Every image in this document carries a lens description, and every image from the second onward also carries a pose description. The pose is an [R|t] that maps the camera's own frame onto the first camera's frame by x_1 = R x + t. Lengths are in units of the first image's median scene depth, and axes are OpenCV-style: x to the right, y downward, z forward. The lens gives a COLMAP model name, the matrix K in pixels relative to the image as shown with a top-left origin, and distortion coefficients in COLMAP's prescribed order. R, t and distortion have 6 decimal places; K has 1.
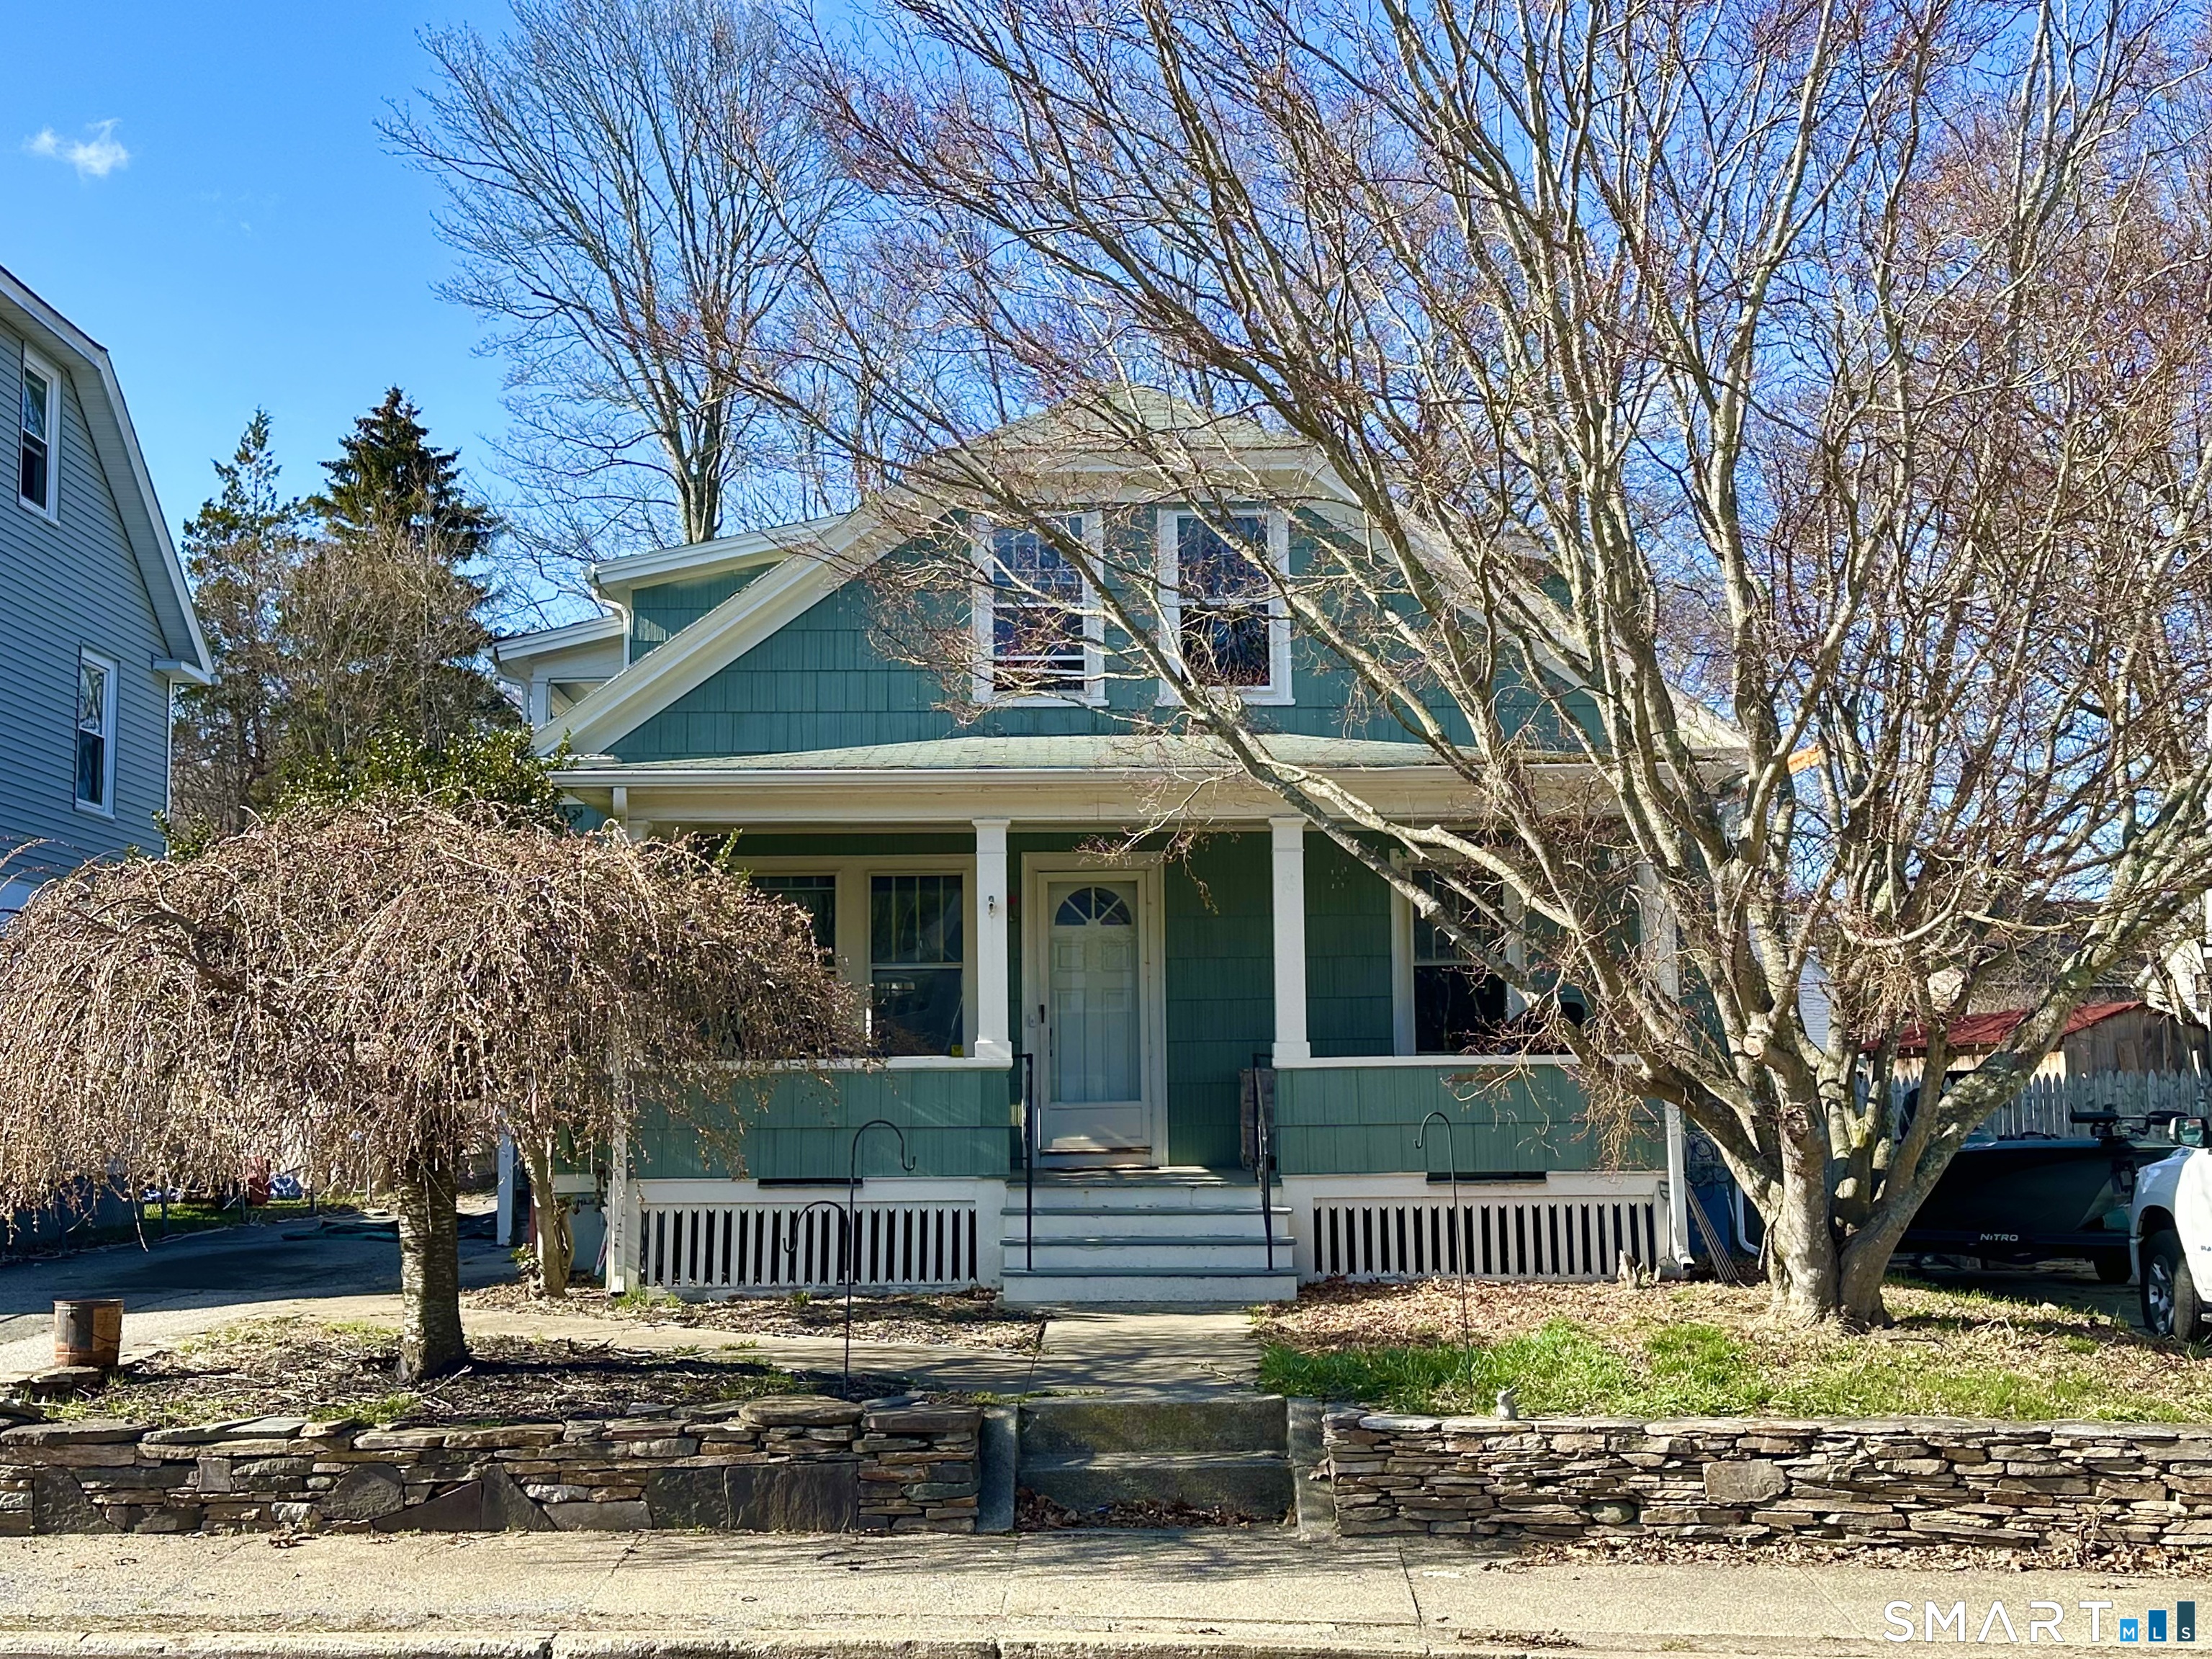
lens RADIAL K [[2641.9, 0, 1113.6], [0, 2641.9, 768.4], [0, 0, 1]] dist [0.060896, 0.005654]
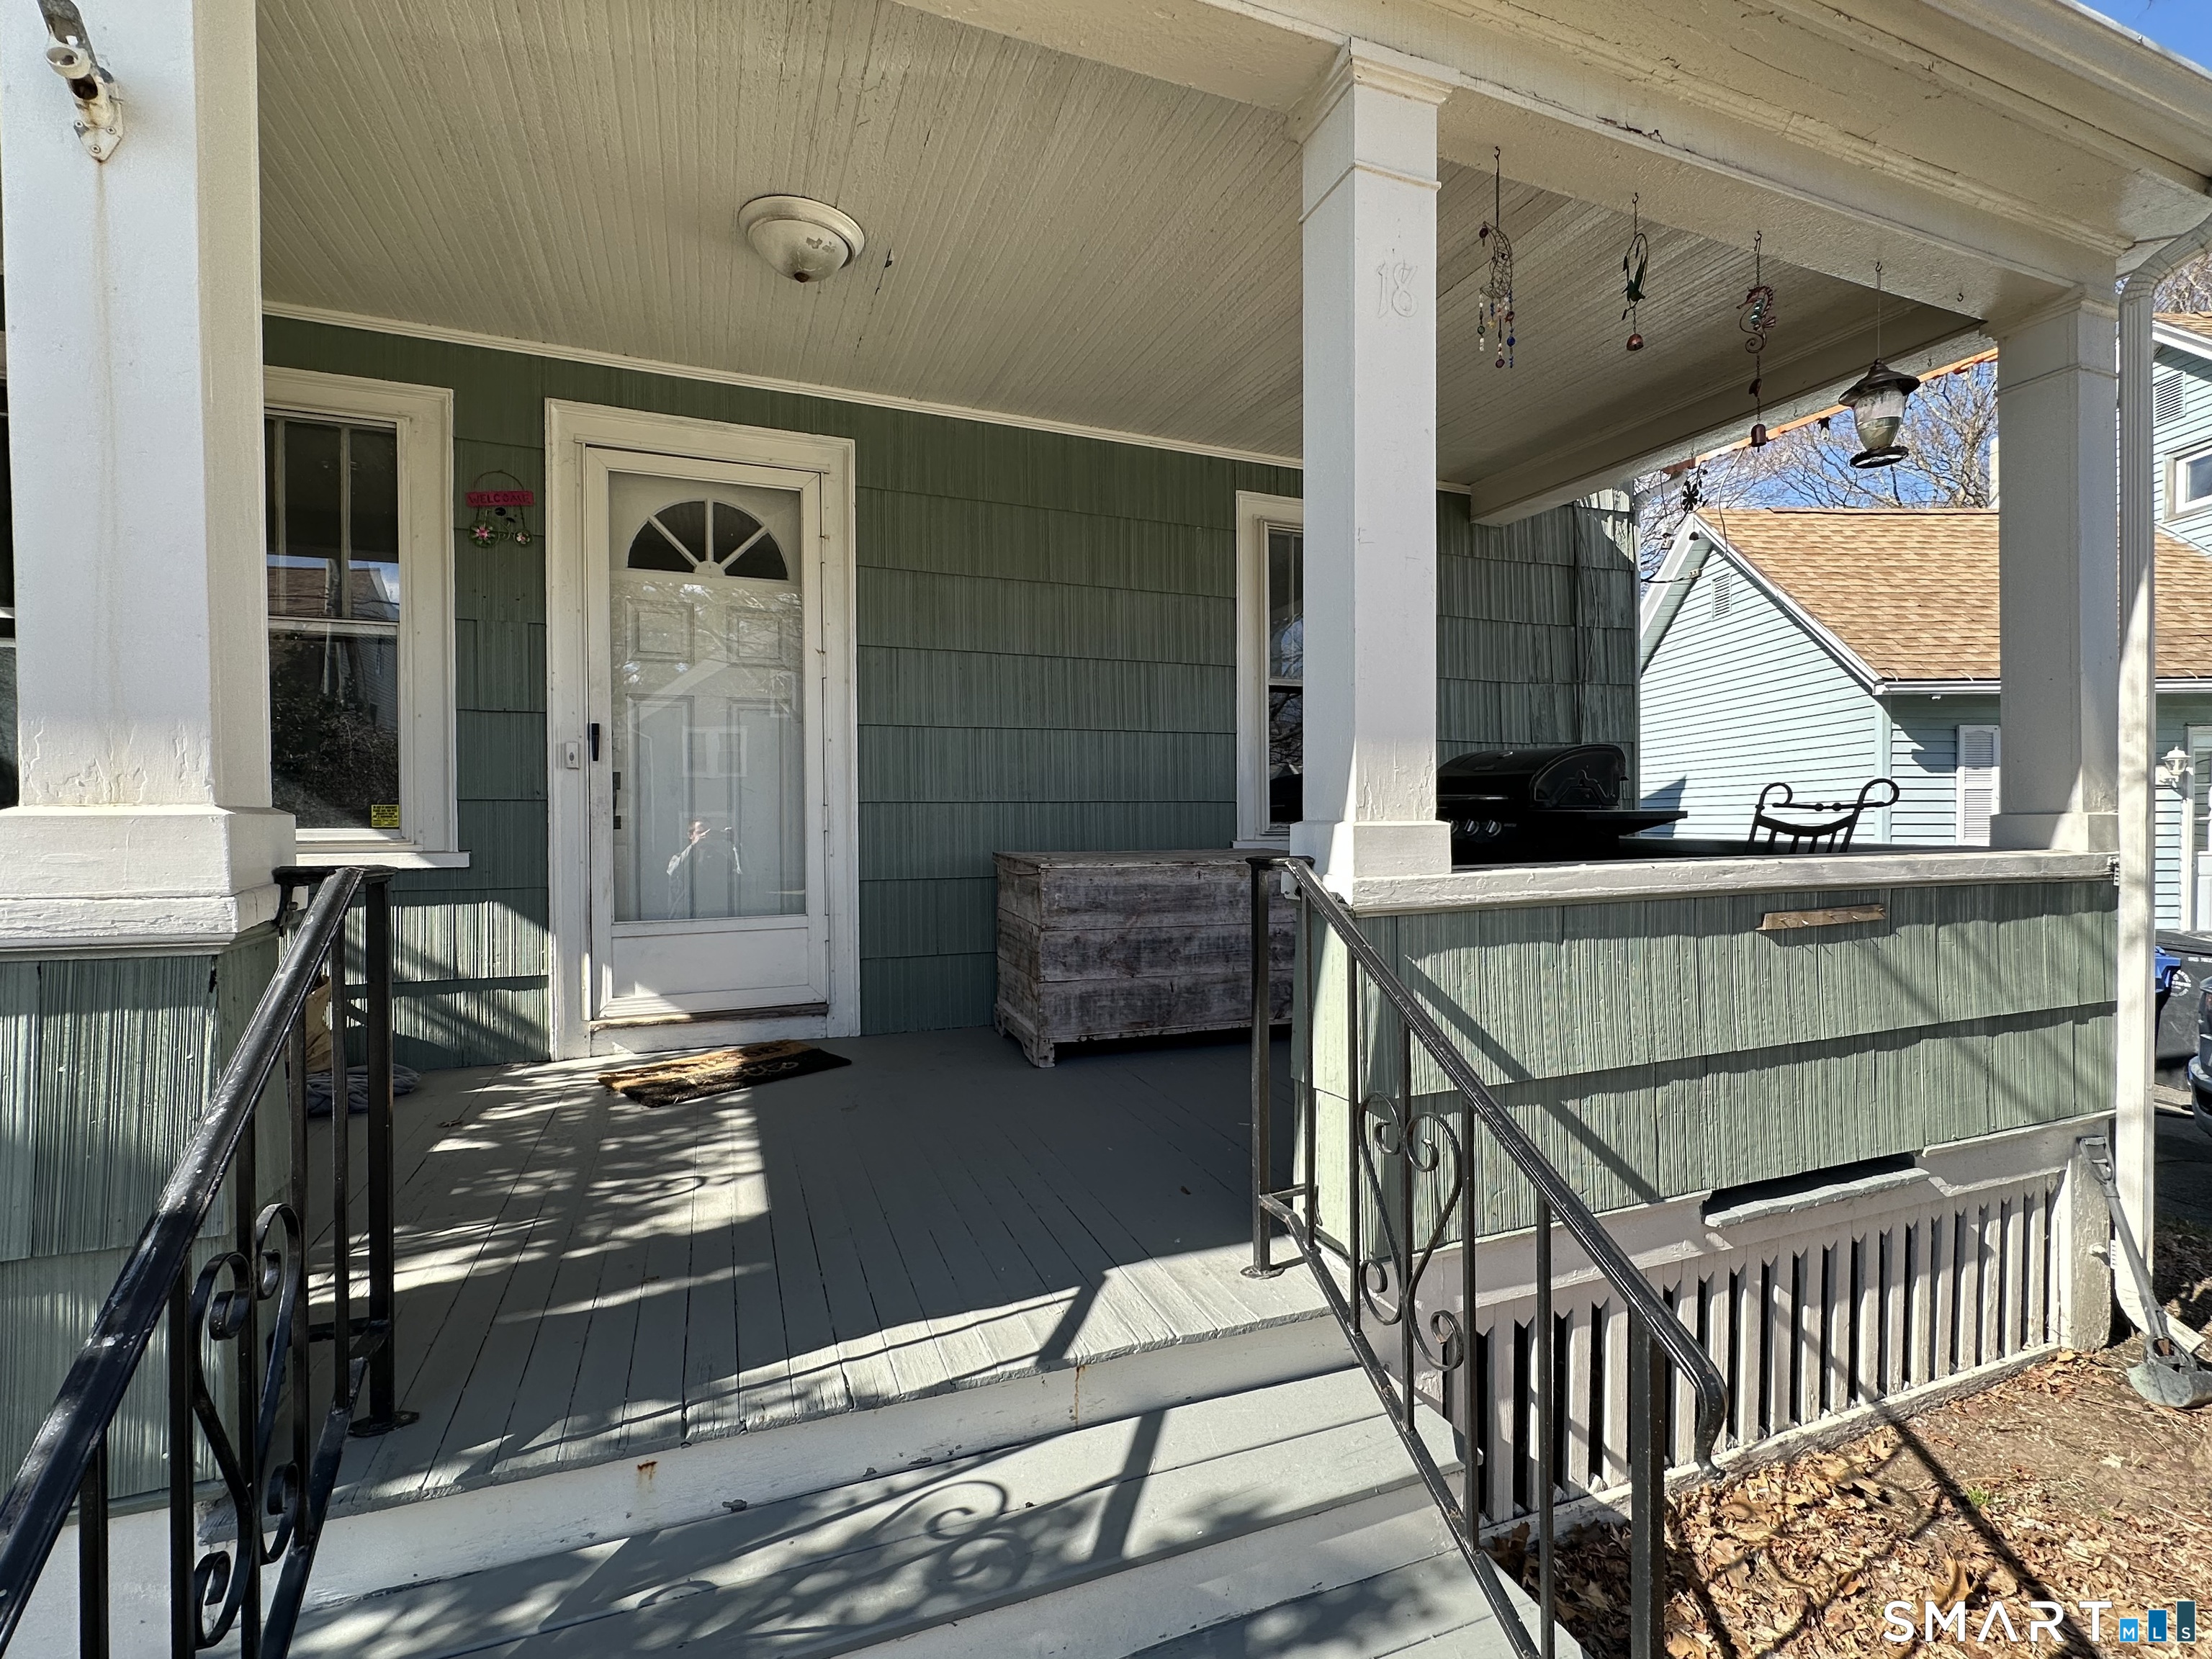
lens RADIAL K [[993.8, 0, 1105.3], [0, 993.8, 821.7], [0, 0, 1]] dist [0.000323, 0.000099]
pose [[0.935323, 0.003602, 0.353775, -0.004548], [-0.050939, 0.990901, 0.124585, 0.089380], [-0.350107, -0.134548, 0.926996, 0.891896]]
